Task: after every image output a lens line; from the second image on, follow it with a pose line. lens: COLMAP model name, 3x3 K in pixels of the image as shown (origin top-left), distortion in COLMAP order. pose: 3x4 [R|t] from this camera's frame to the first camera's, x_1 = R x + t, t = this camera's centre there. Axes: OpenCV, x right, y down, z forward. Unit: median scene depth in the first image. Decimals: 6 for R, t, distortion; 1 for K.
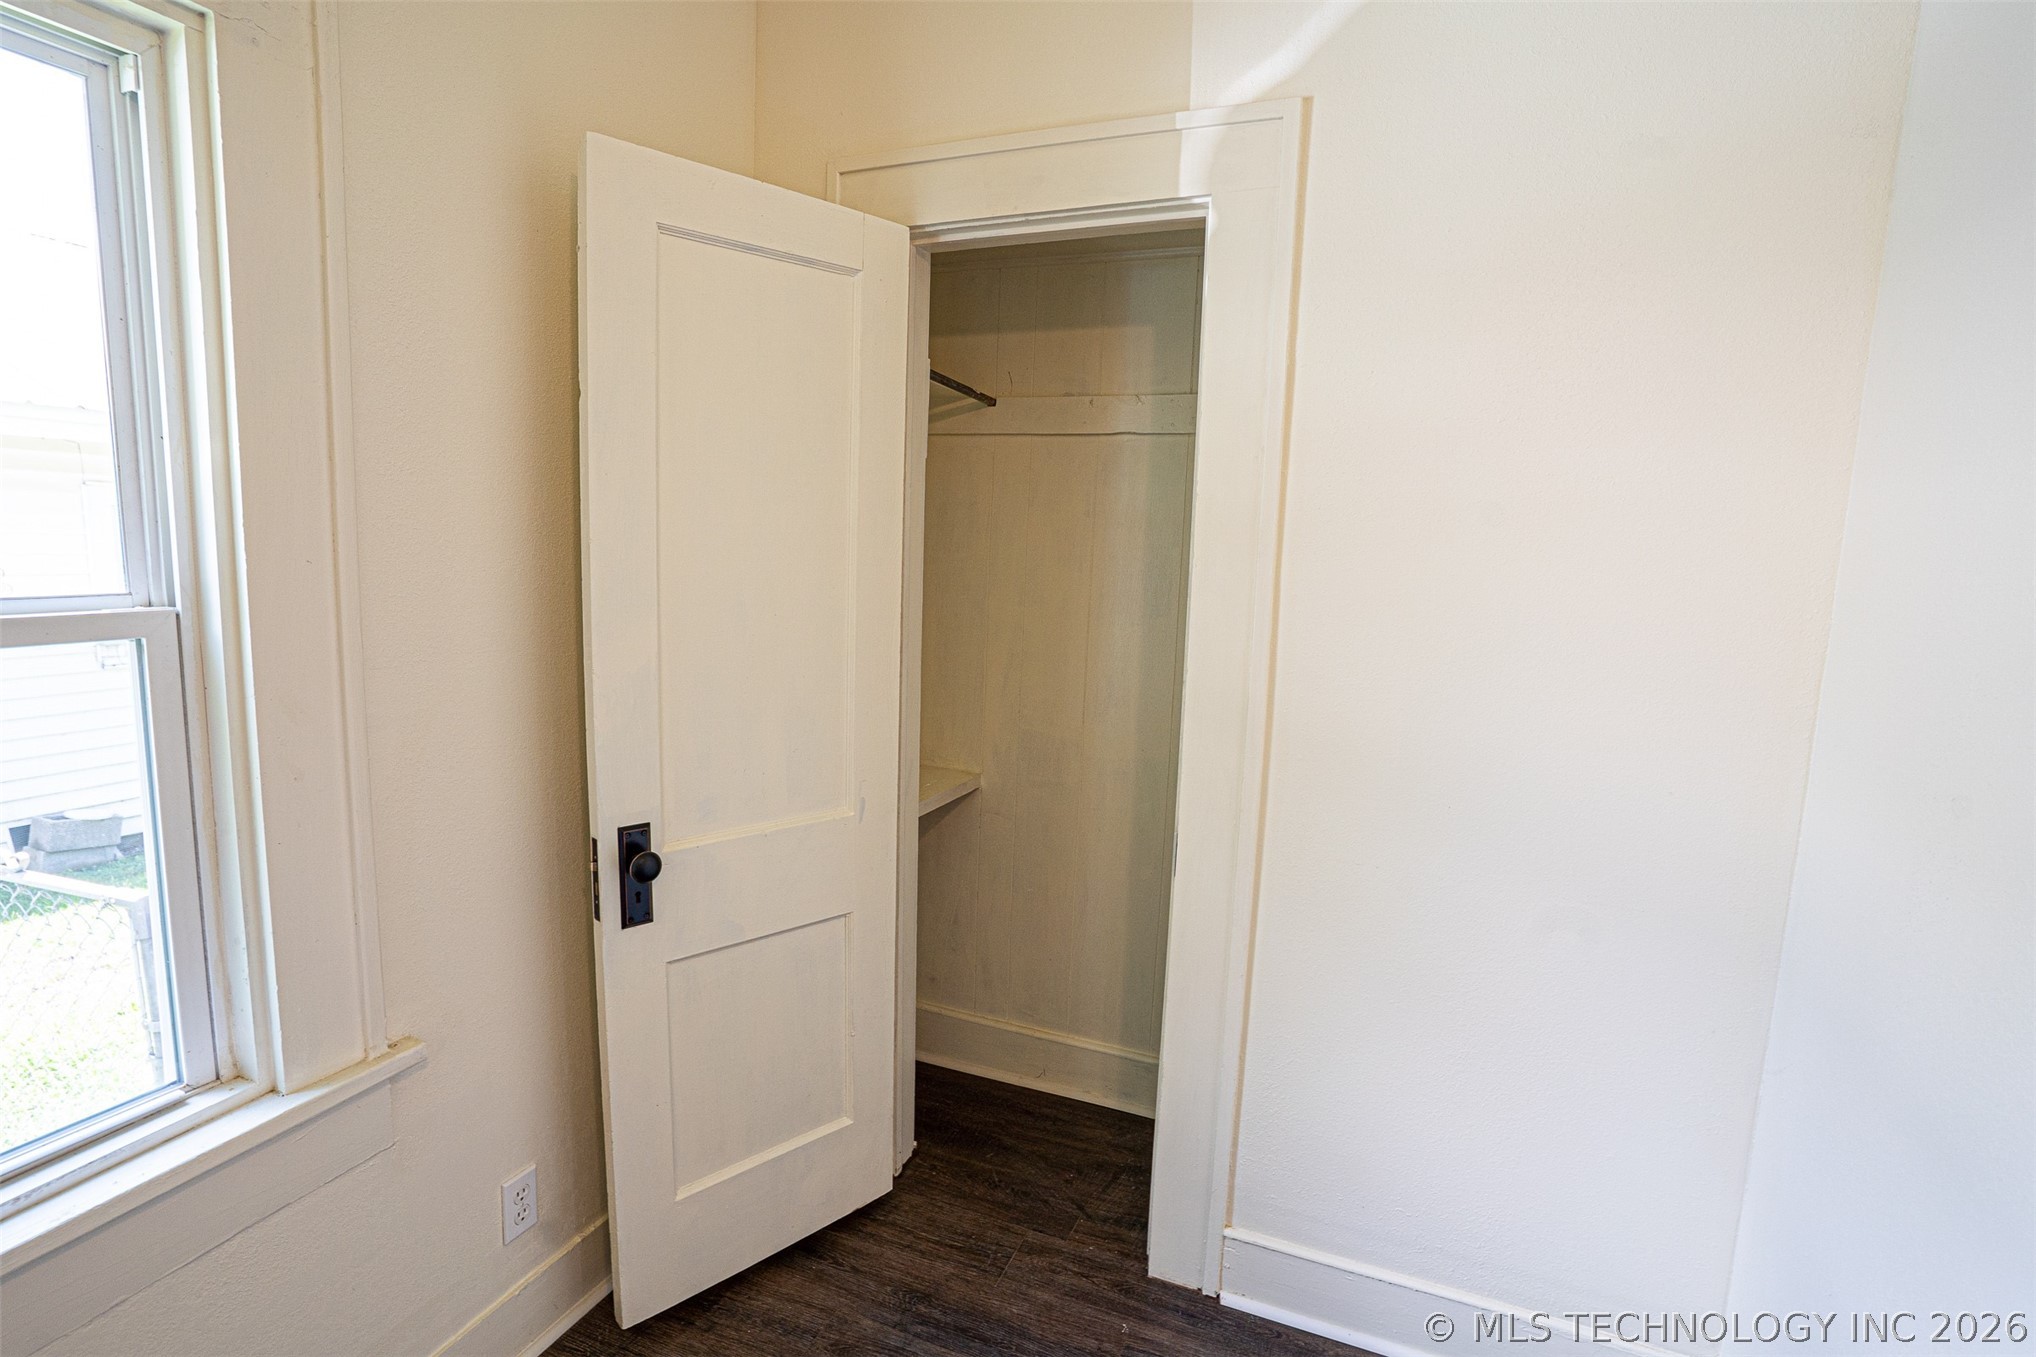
lens RADIAL K [[1000.1, 0, 1025.1], [0, 1000.1, 679.4], [0, 0, 1]] dist [-0.067600, 0.029406]
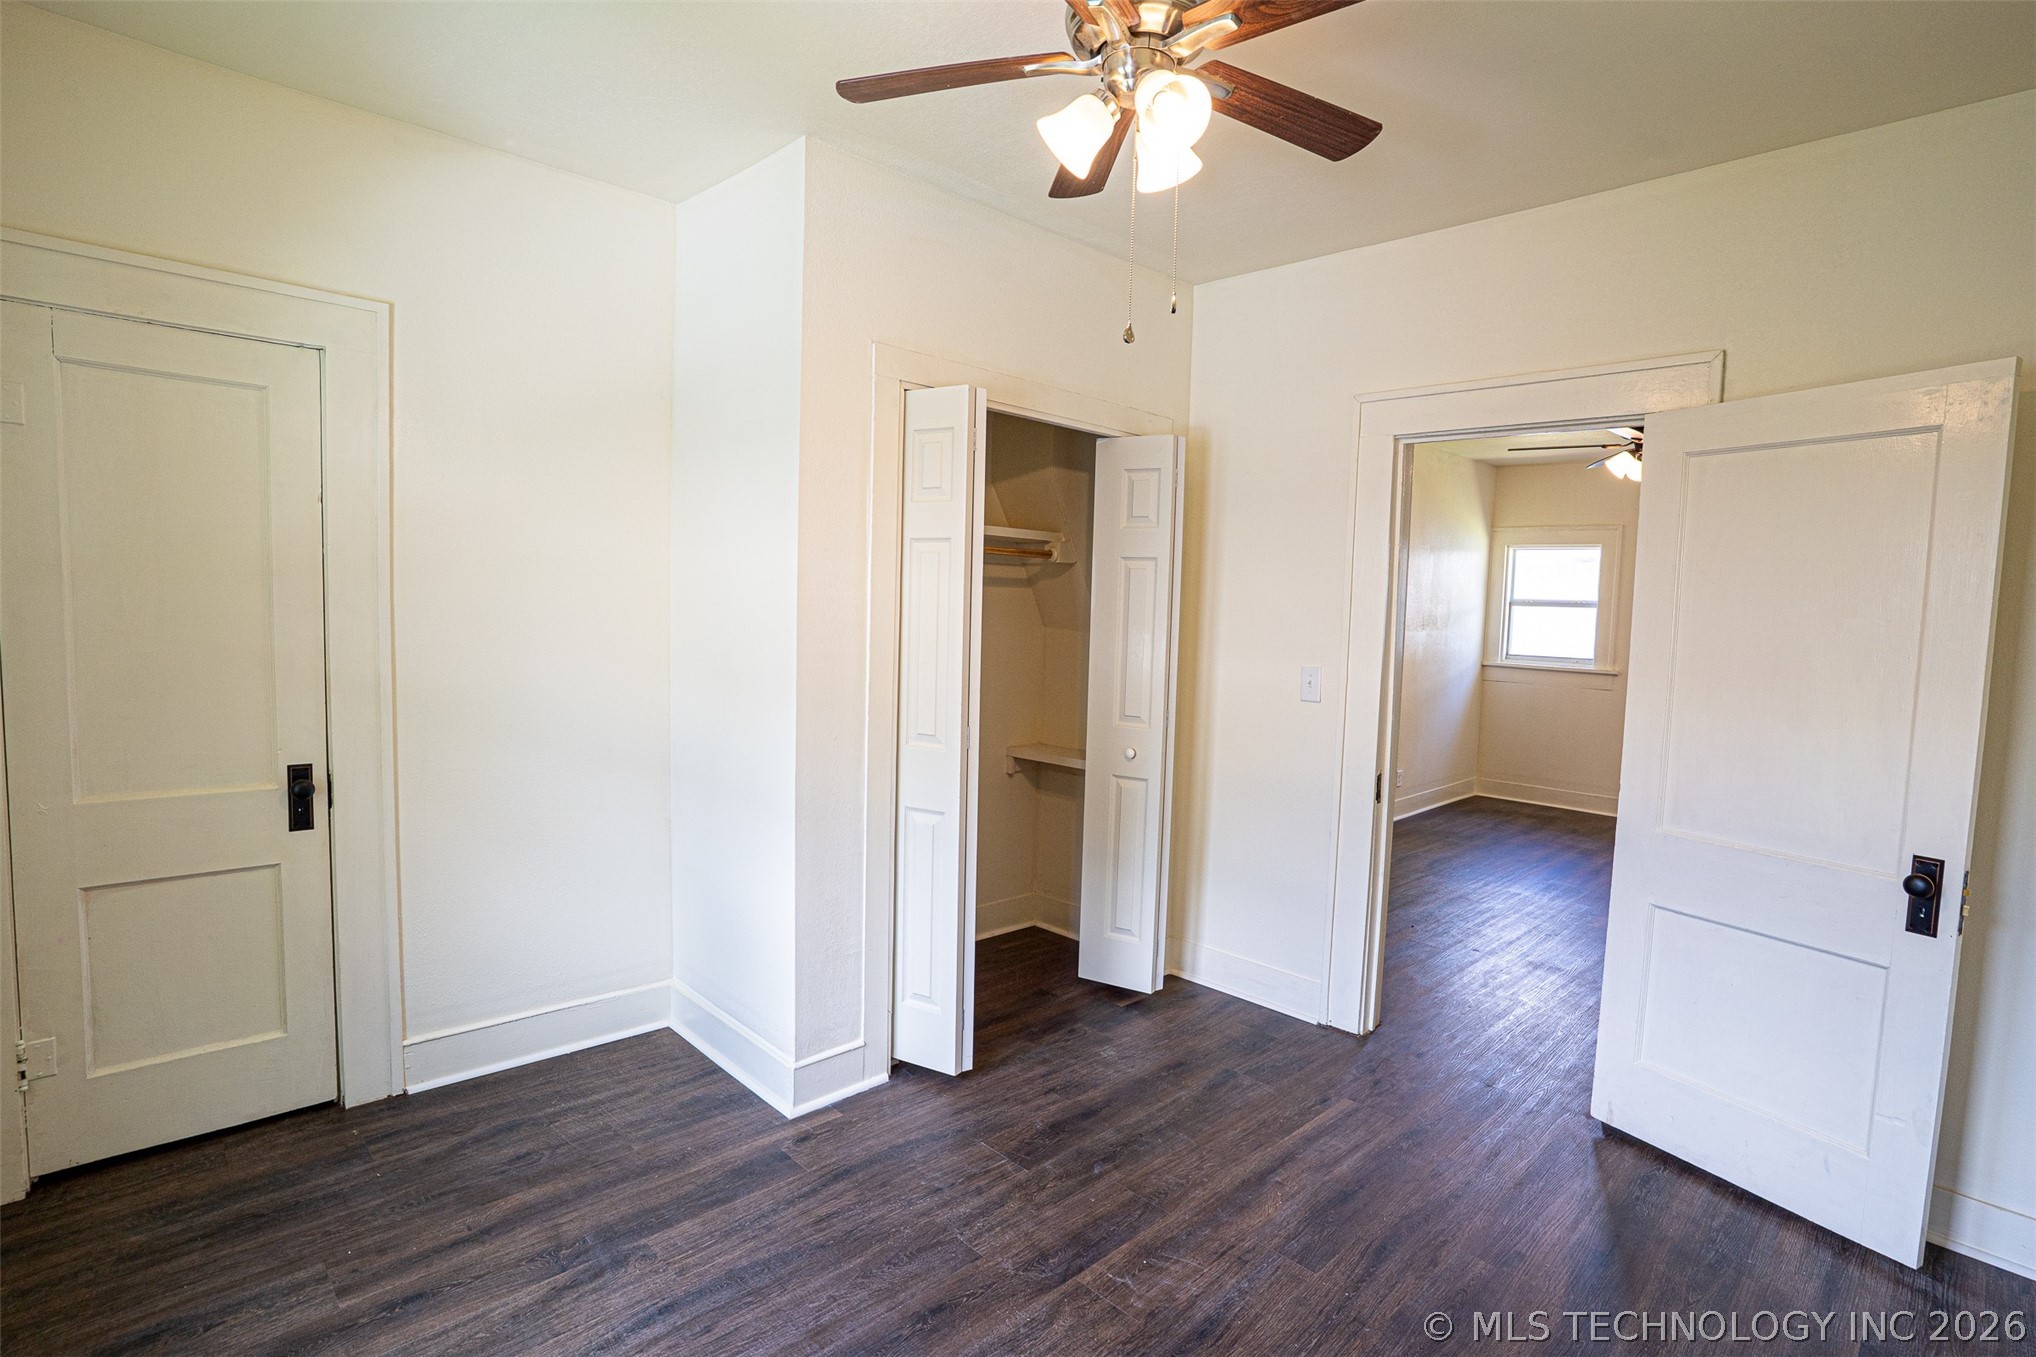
lens RADIAL K [[1000.1, 0, 1017.2], [0, 1000.1, 683.0], [0, 0, 1]] dist [-0.067600, 0.029406]
pose [[0.403384, -0.092401, 0.910353, -0.760098], [0.110427, 0.992533, 0.051811, 0.058940], [-0.908343, 0.079628, 0.410576, -0.514383]]
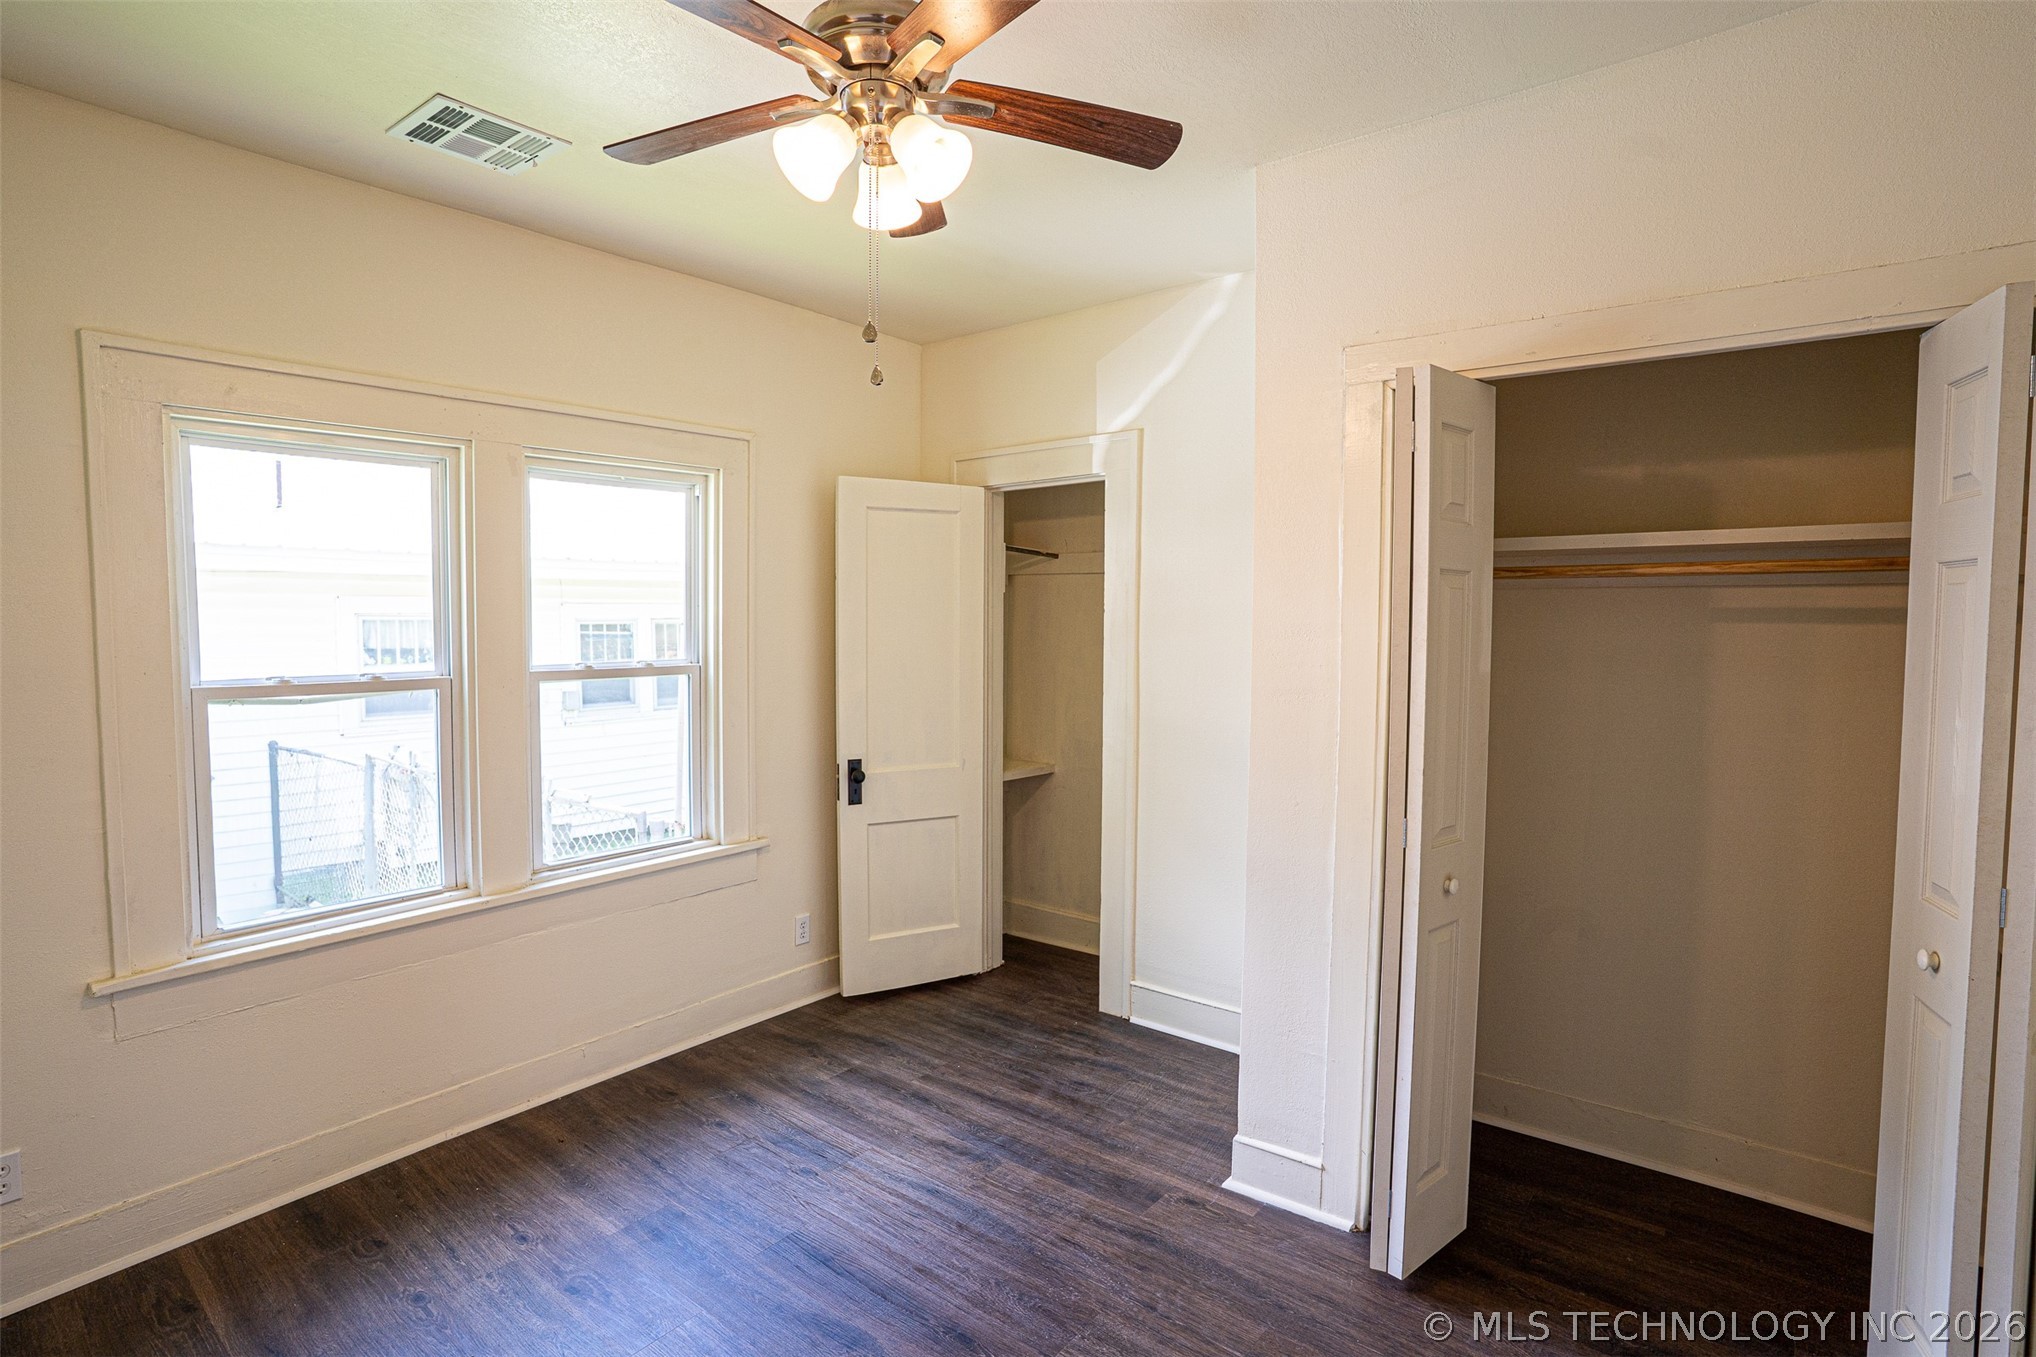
lens RADIAL K [[1000.1, 0, 1019.2], [0, 1000.1, 678.8], [0, 0, 1]] dist [-0.067600, 0.029406]
pose [[0.959694, -0.012806, -0.280755, 0.599414], [-0.011614, 0.996301, -0.085145, 0.146299], [0.280807, 0.084974, 0.955995, -1.080614]]
